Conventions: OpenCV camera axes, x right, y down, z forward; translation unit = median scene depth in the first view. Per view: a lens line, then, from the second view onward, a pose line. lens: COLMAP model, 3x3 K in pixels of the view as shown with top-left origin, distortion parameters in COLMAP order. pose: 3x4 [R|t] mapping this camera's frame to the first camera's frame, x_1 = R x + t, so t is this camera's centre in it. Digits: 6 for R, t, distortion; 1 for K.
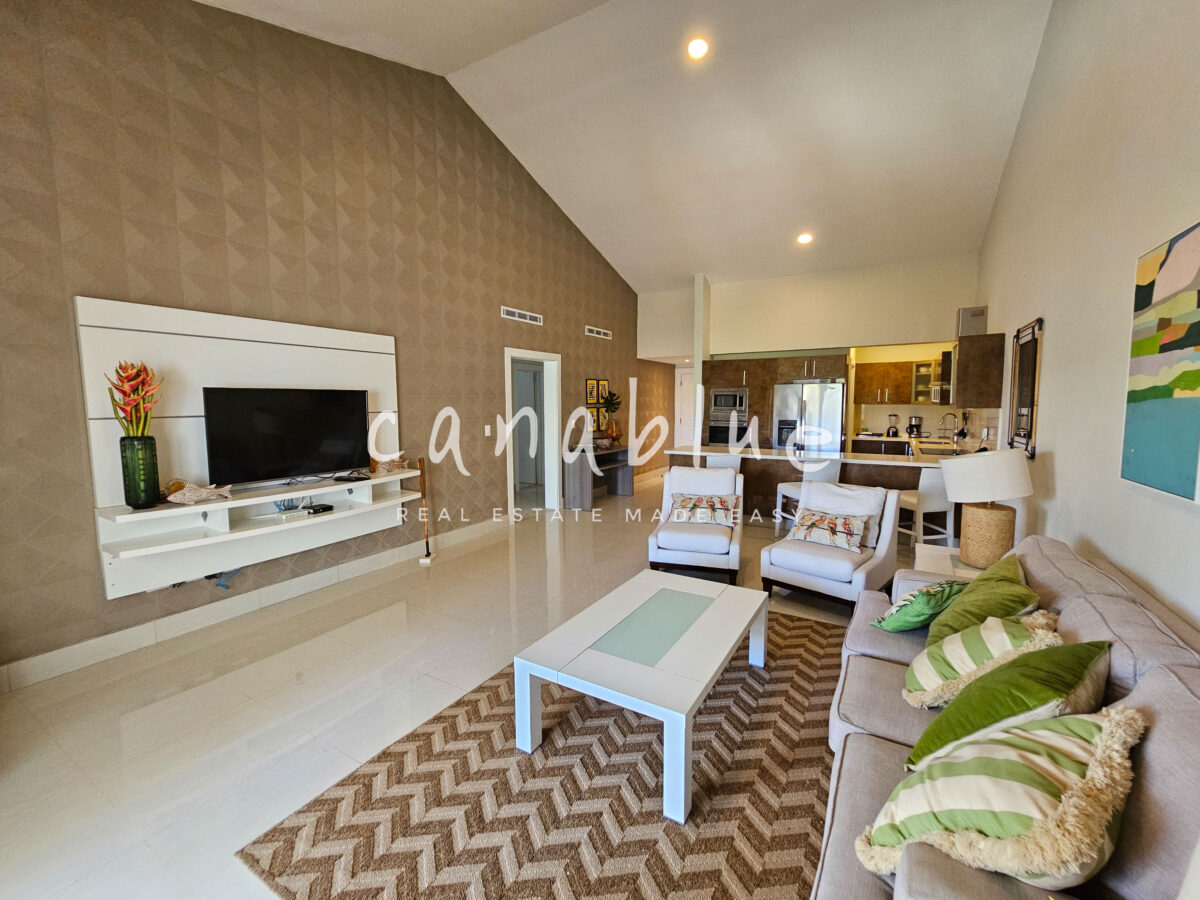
lens RADIAL K [[493.1, 0, 602.2], [0, 493.1, 449.8], [0, 0, 1]] dist [0.000728, 0.000281]
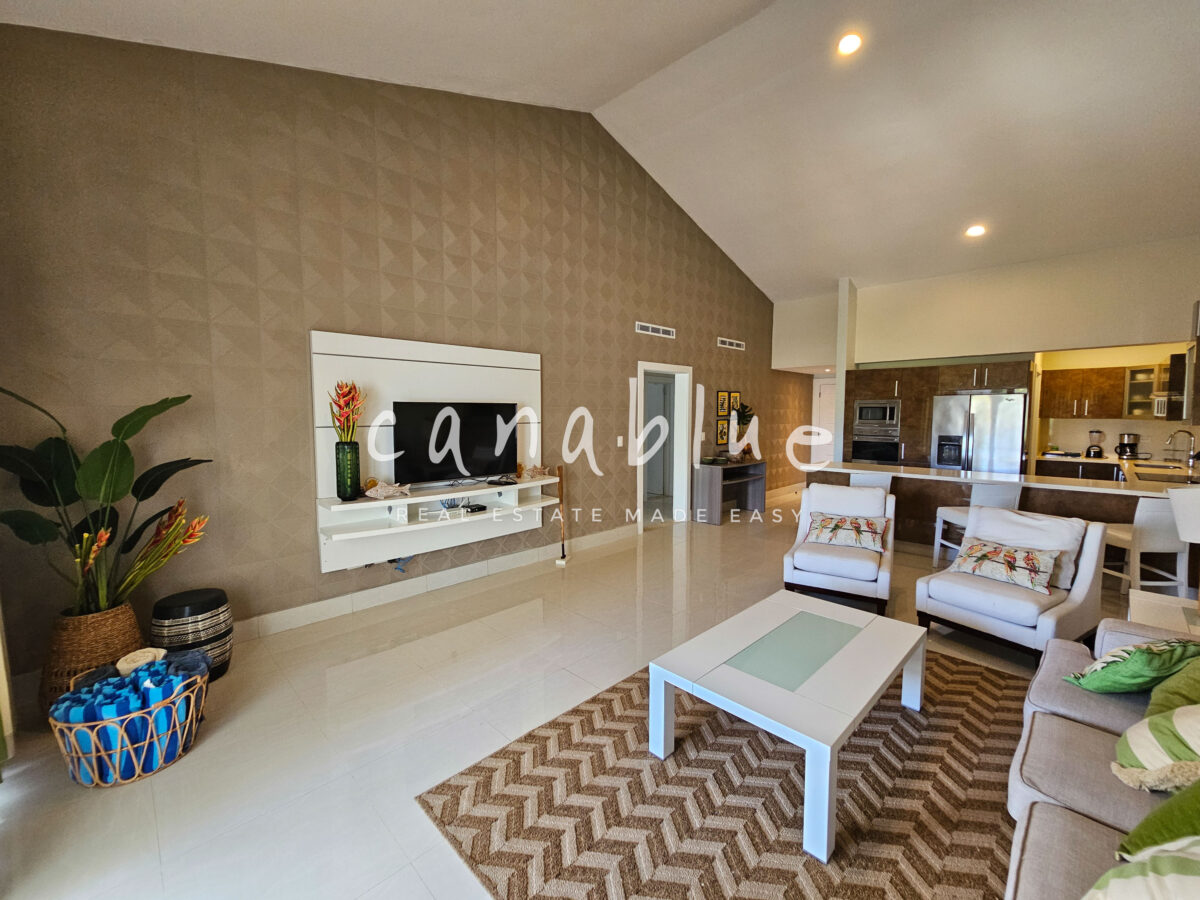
lens RADIAL K [[491.0, 0, 600.0], [0, 491.0, 450.0], [0, 0, 1]] dist [-0.001904, 0.000865]
pose [[0.967267, 0.023150, -0.252703, -0.019905], [-0.028439, 0.999446, -0.017298, -0.003262], [0.252162, 0.023918, 0.967389, -0.022684]]
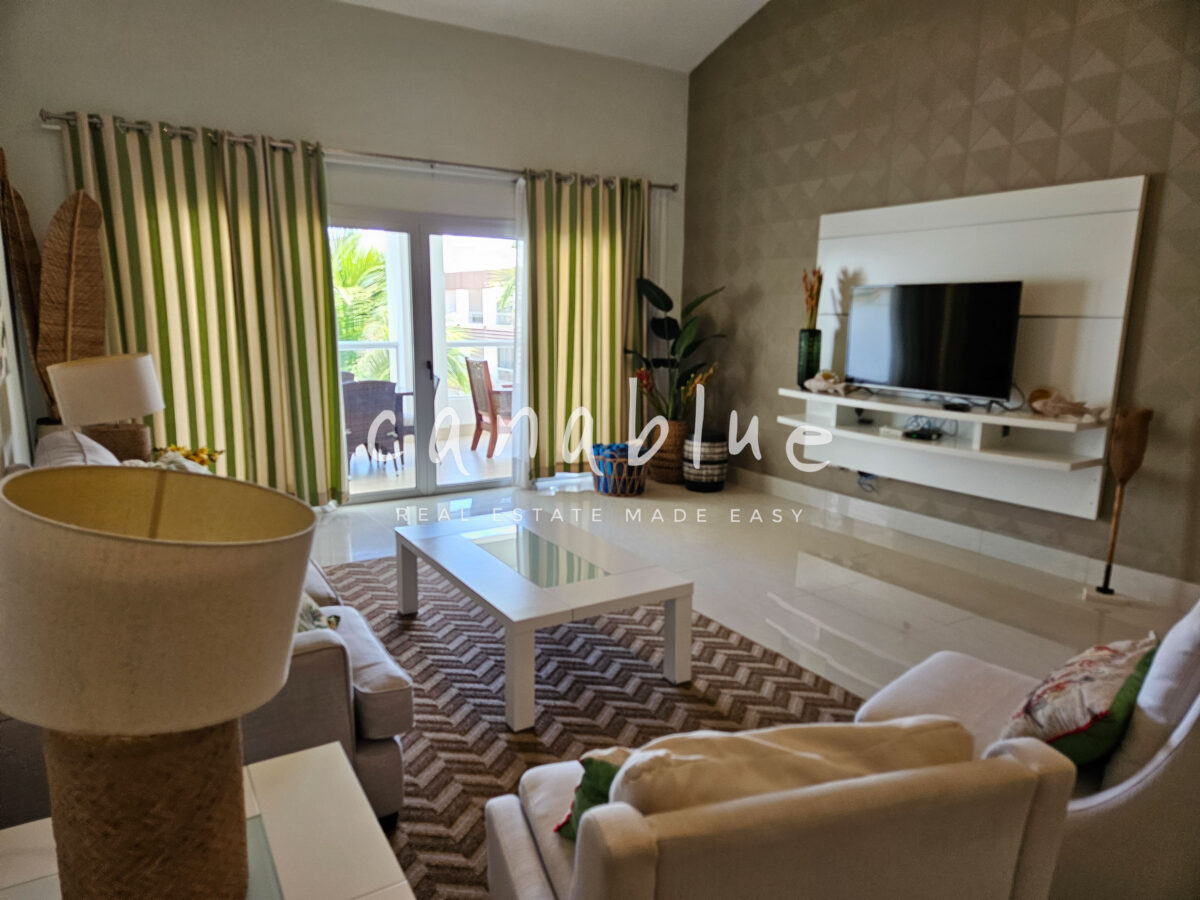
lens RADIAL K [[794.8, 0, 602.1], [0, 794.8, 454.8], [0, 0, 1]] dist [0.002769, 0.000625]
pose [[-0.453317, 0.164122, -0.876109, 0.943892], [-0.094381, 0.968539, 0.230272, -0.115062], [0.886338, 0.187074, -0.423565, 1.304006]]
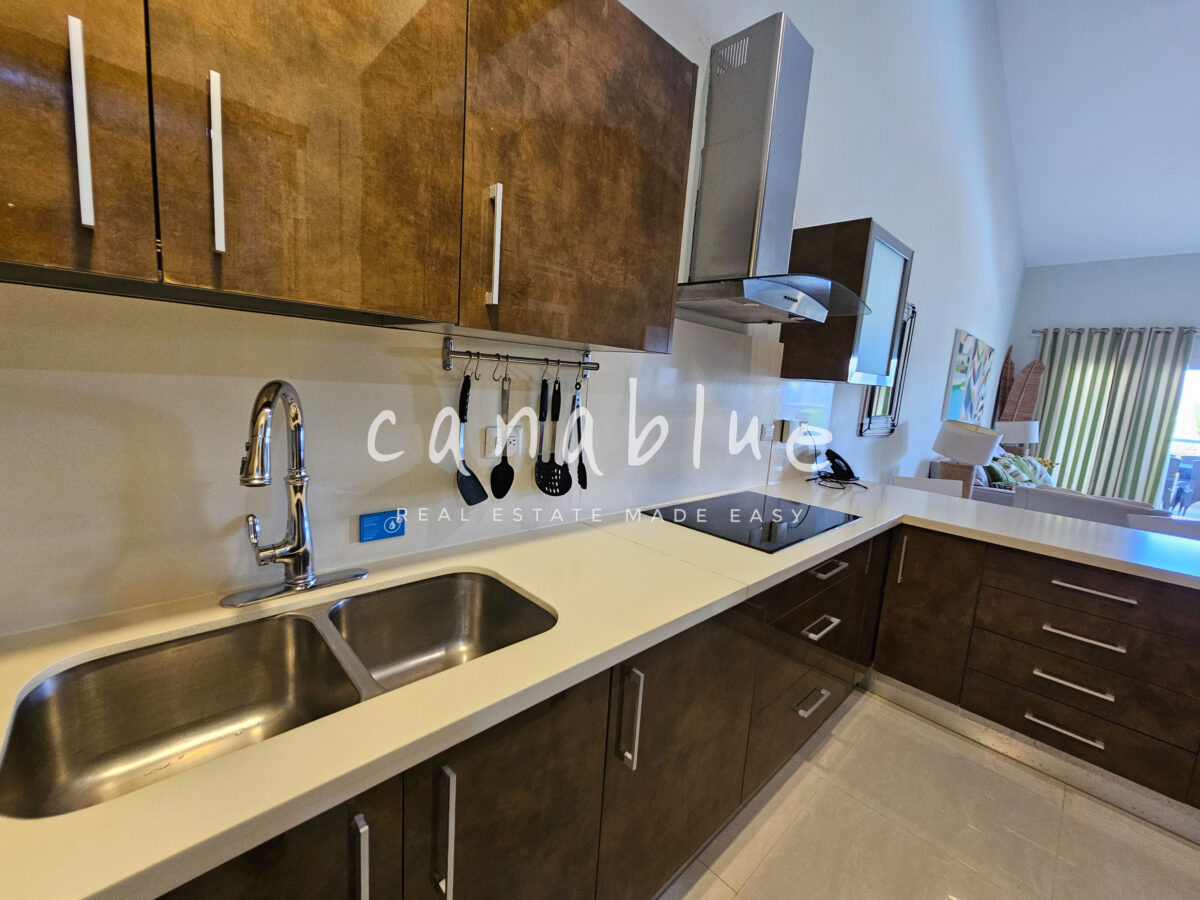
lens RADIAL K [[493.1, 0, 602.2], [0, 493.1, 449.8], [0, 0, 1]] dist [0.000728, 0.000281]
pose [[-0.963866, -0.096028, 0.248477, 1.347623], [-0.037038, 0.972016, 0.231974, -0.200911], [-0.263799, 0.214389, -0.940451, 2.472524]]
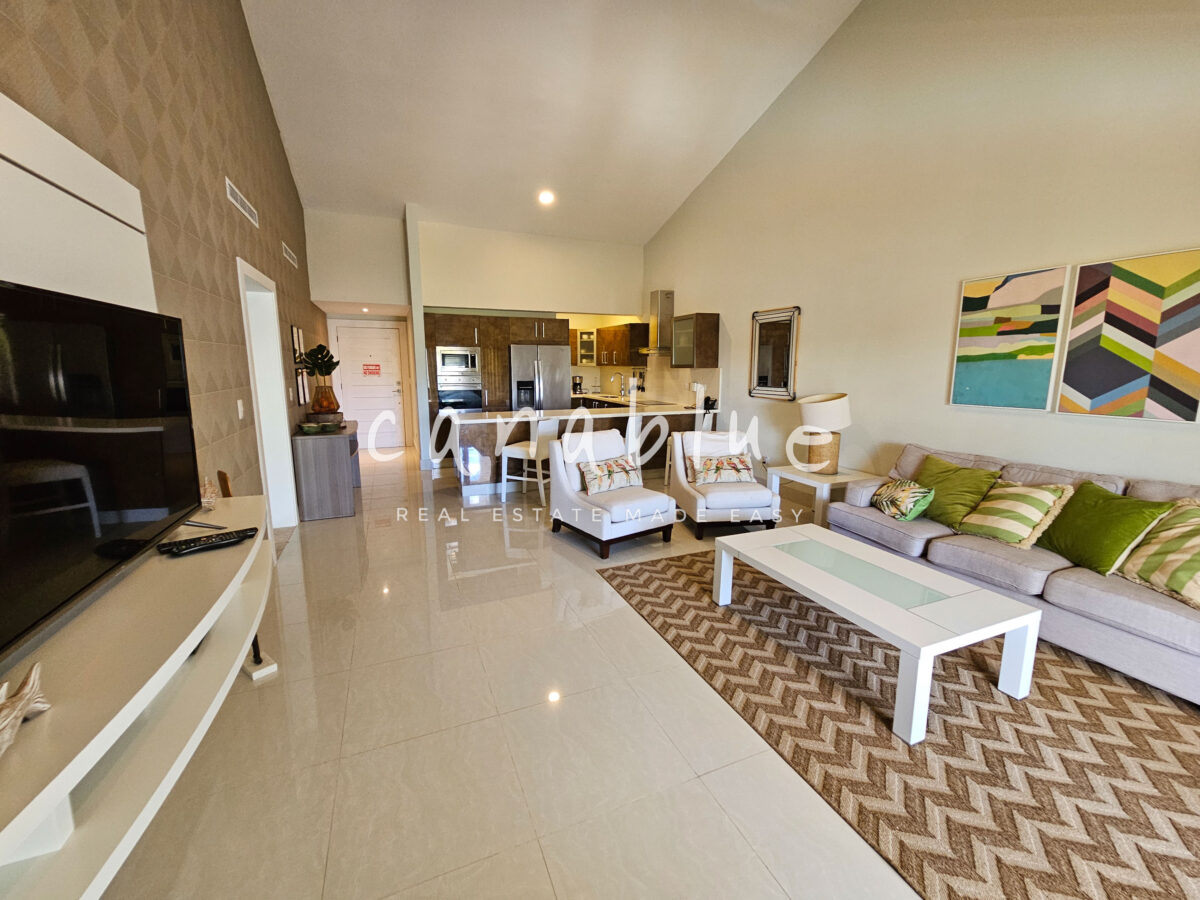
lens RADIAL K [[493.2, 0, 600.1], [0, 493.2, 449.3], [0, 0, 1]] dist [0.001147, 0.000762]
pose [[0.592222, -0.129784, 0.795254, -0.790613], [0.072658, 0.991524, 0.107707, -0.044396], [-0.802492, -0.006005, 0.596632, 0.634330]]
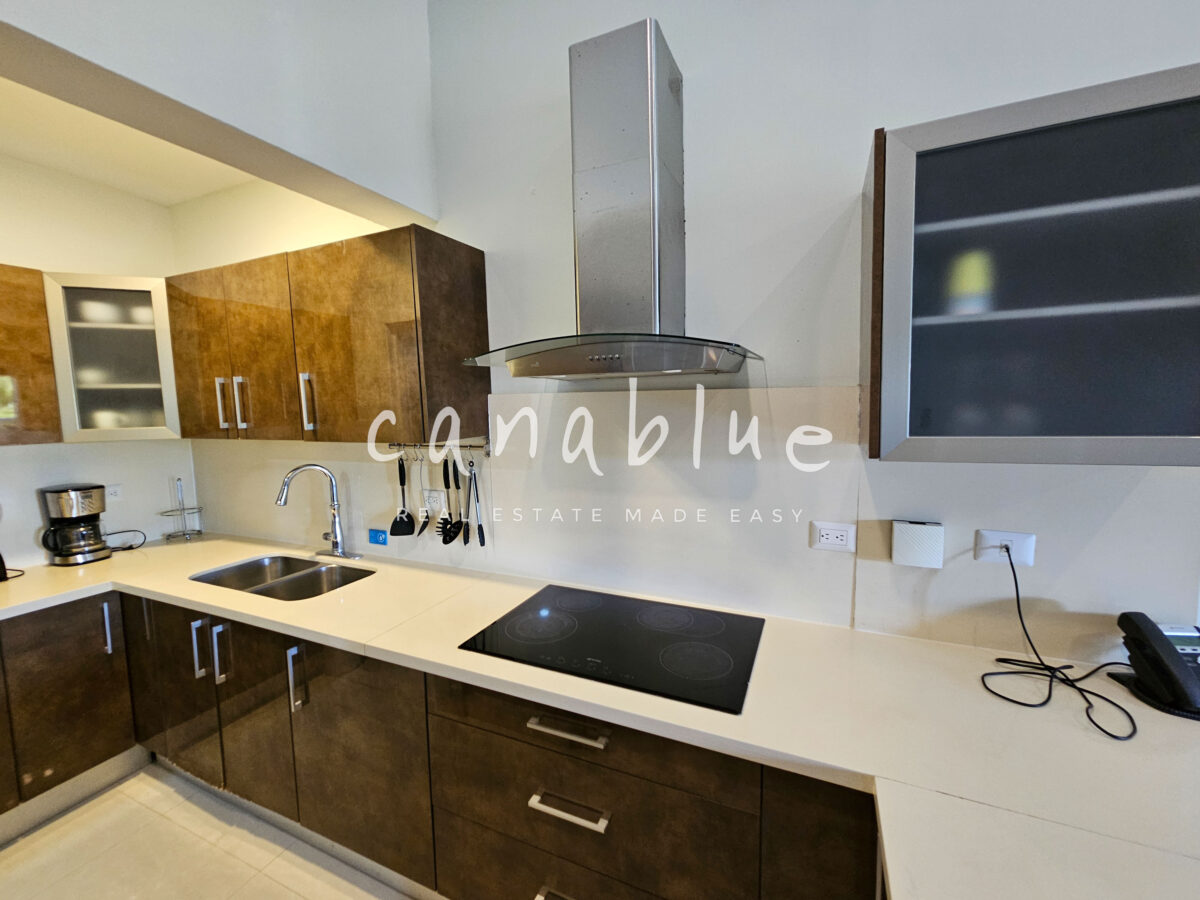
lens RADIAL K [[493.2, 0, 600.1], [0, 493.2, 449.3], [0, 0, 1]] dist [0.001147, 0.000762]
pose [[-0.114419, -0.081927, 0.990049, 0.873296], [0.115825, 0.988697, 0.095201, -0.207068], [-0.986657, 0.125565, -0.103637, 1.924362]]
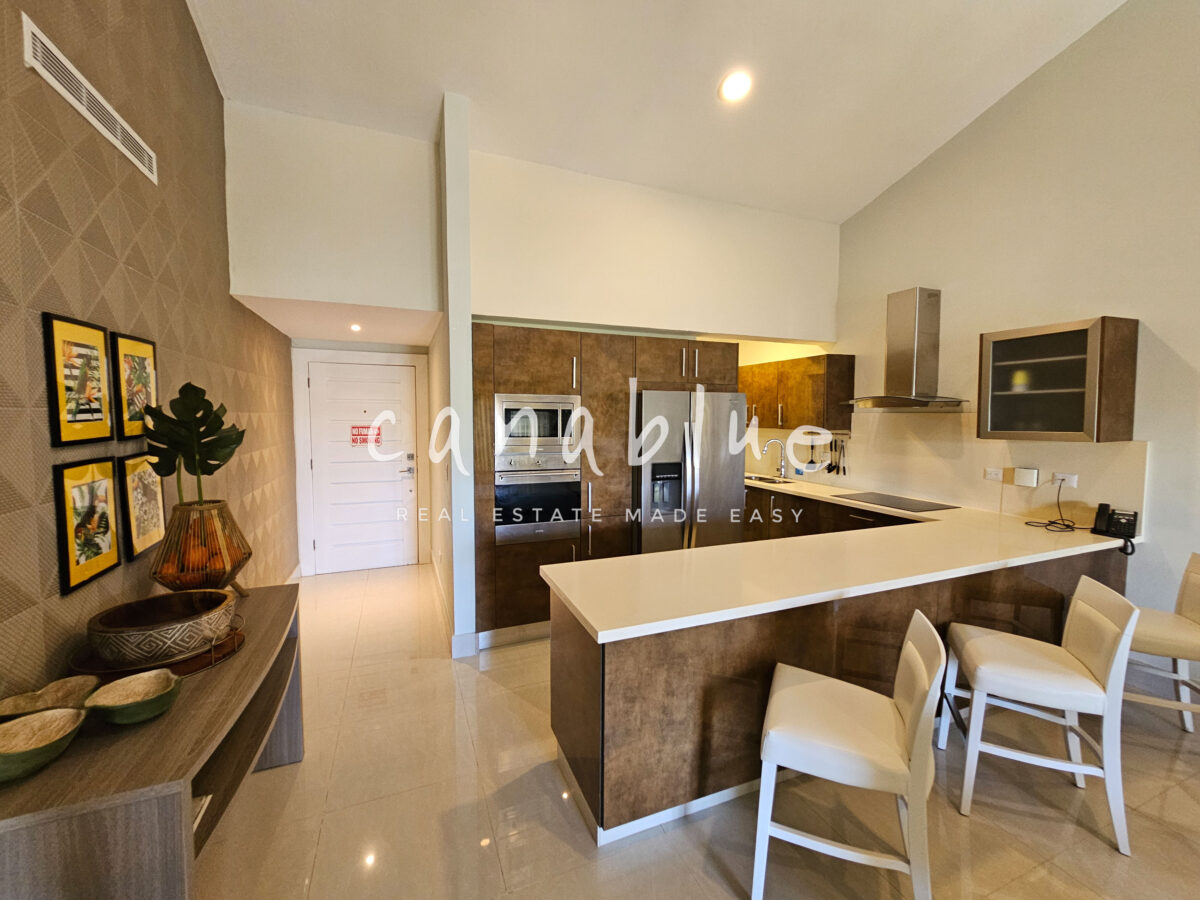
lens RADIAL K [[493.2, 0, 600.1], [0, 493.2, 449.3], [0, 0, 1]] dist [0.001147, 0.000762]
pose [[0.602602, -0.046500, 0.796686, -0.134312], [0.071087, 0.997460, 0.004449, -0.183668], [-0.794869, 0.053953, 0.604377, 1.703242]]
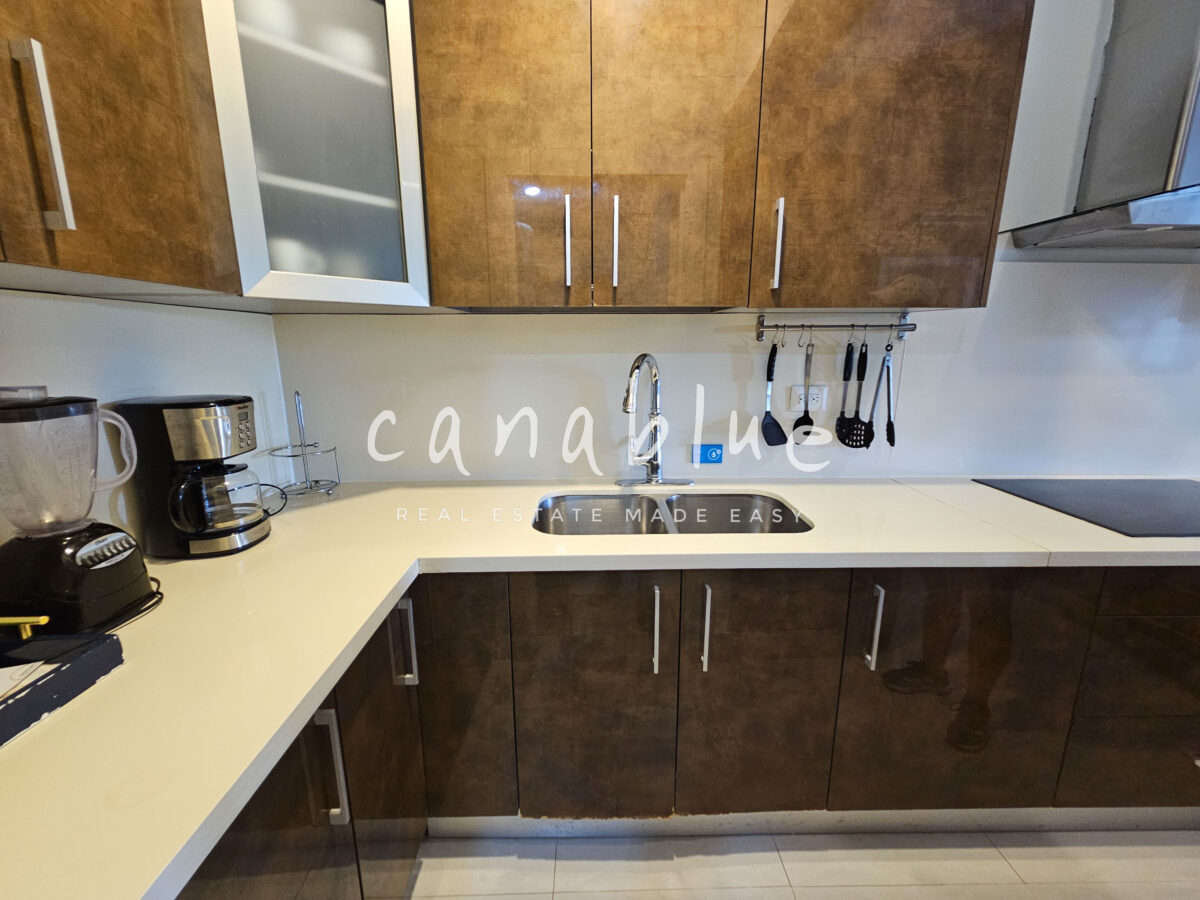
lens RADIAL K [[491.0, 0, 600.0], [0, 491.0, 450.0], [0, 0, 1]] dist [-0.001904, 0.000865]
pose [[-0.526528, -0.171808, 0.832617, 1.214996], [0.087263, 0.963272, 0.253952, -0.201759], [-0.845668, 0.206369, -0.492197, 2.536357]]
